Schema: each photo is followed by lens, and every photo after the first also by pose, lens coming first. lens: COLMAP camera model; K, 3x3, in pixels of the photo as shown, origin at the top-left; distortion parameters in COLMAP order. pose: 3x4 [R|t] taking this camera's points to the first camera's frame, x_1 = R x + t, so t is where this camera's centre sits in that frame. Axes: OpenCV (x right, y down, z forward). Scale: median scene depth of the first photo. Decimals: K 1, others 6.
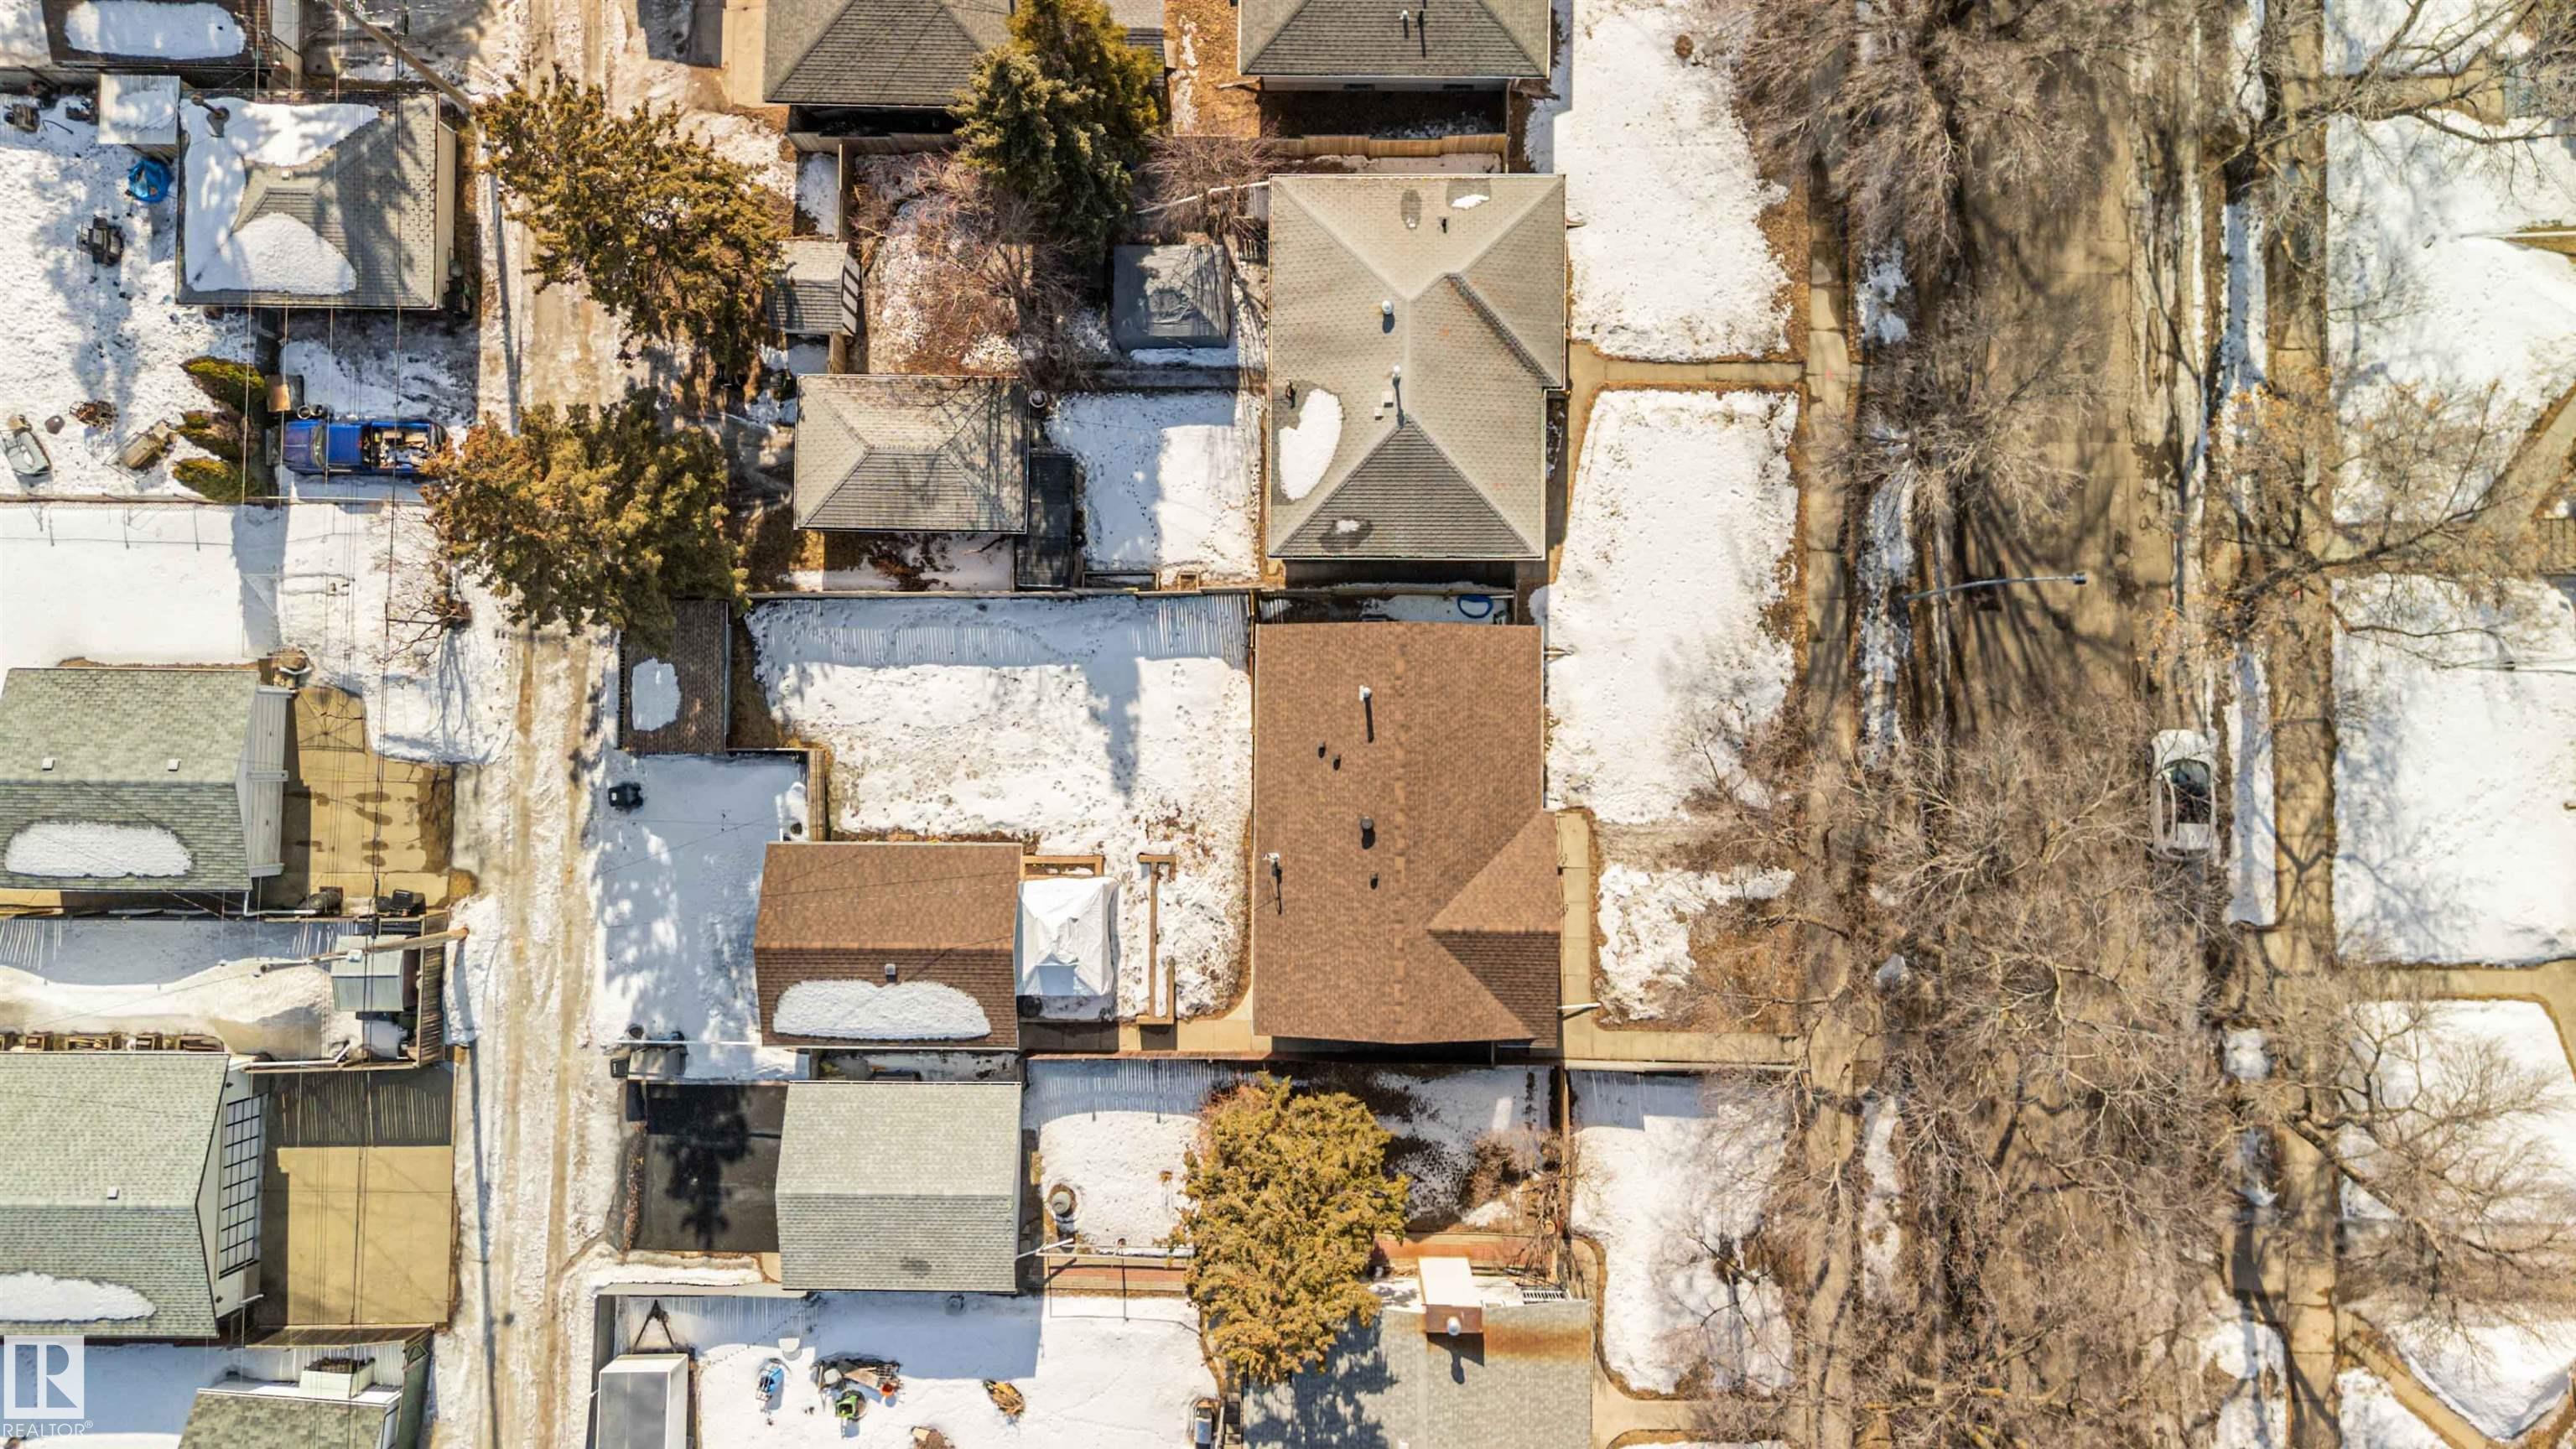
lens RADIAL K [[1863.7, 0, 1311.0], [0, 1863.7, 672.8], [0, 0, 1]] dist [0.063412, -0.058477]
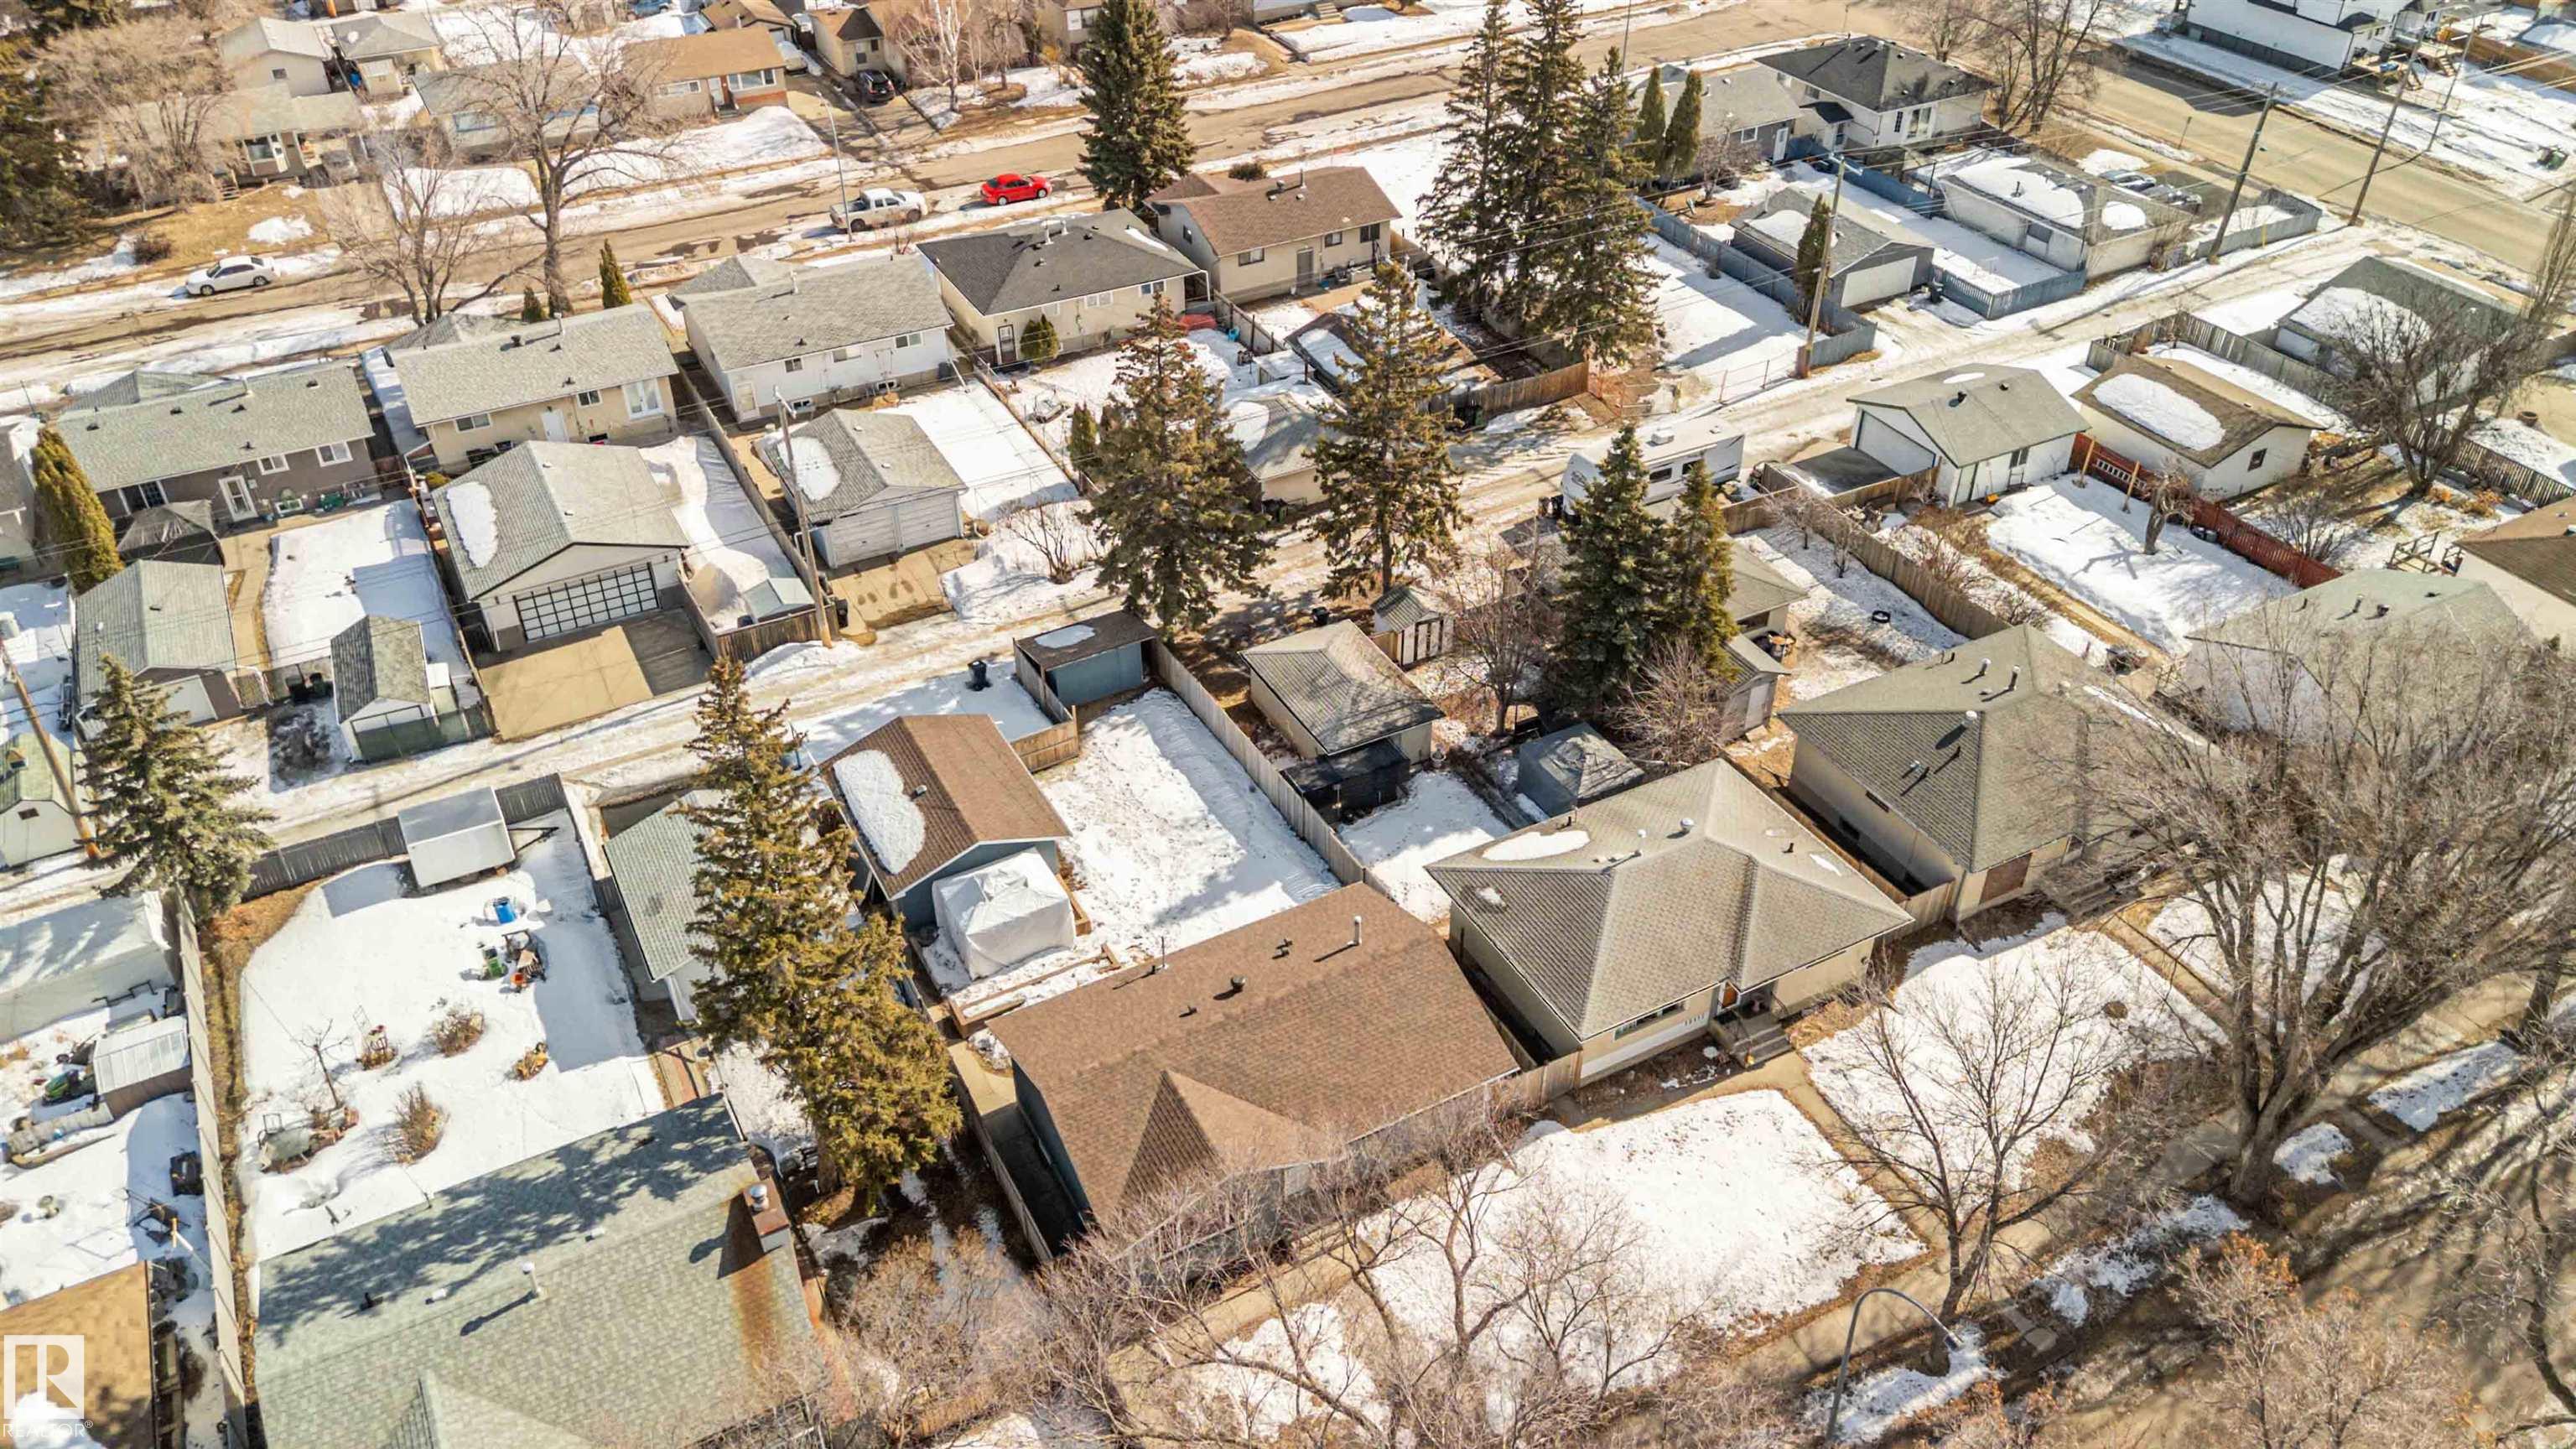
lens RADIAL K [[1863.7, 0, 1304.1], [0, 1863.7, 713.0], [0, 0, 1]] dist [0.063412, -0.058477]
pose [[0.484835, 0.528932, -0.696539, 0.592822], [-0.873848, 0.326115, -0.360610, 0.326440], [0.036414, 0.783505, 0.620318, 0.279113]]
